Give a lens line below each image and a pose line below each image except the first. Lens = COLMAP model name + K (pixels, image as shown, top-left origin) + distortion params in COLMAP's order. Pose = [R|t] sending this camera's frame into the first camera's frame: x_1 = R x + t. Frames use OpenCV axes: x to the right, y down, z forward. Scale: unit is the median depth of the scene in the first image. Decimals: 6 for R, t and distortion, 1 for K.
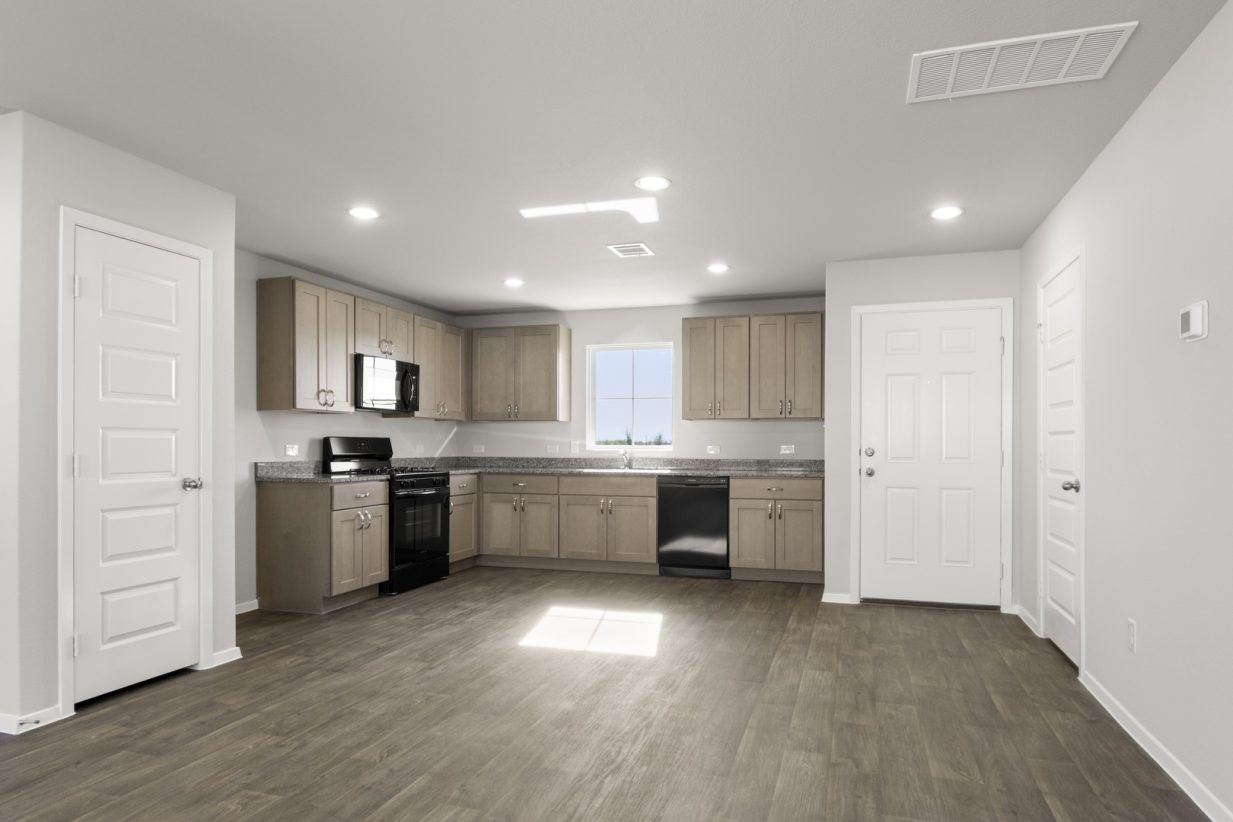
lens RADIAL K [[733.4, 0, 618.4], [0, 733.4, 439.1], [0, 0, 1]] dist [-0.041836, 0.001241]
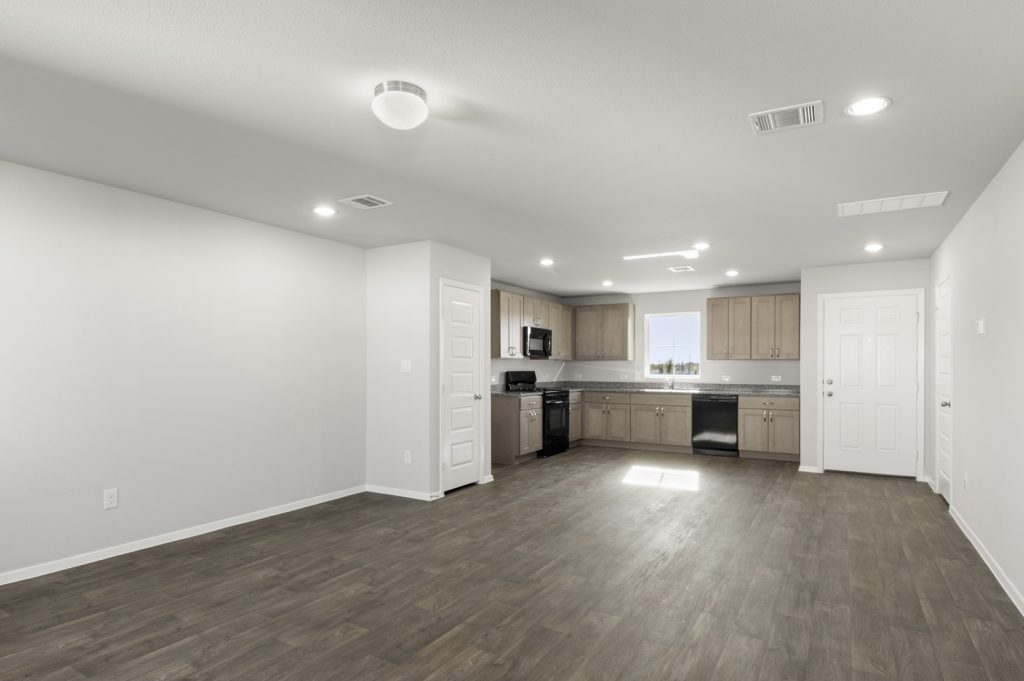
lens RADIAL K [[541.7, 0, 510.4], [0, 541.7, 363.0], [0, 0, 1]] dist [0.001256, -0.032087]
pose [[0.973468, -0.000750, -0.228821, -0.074368], [0.000738, 1.000000, -0.000137, -0.022956], [0.228821, -0.000035, 0.973469, -0.328746]]
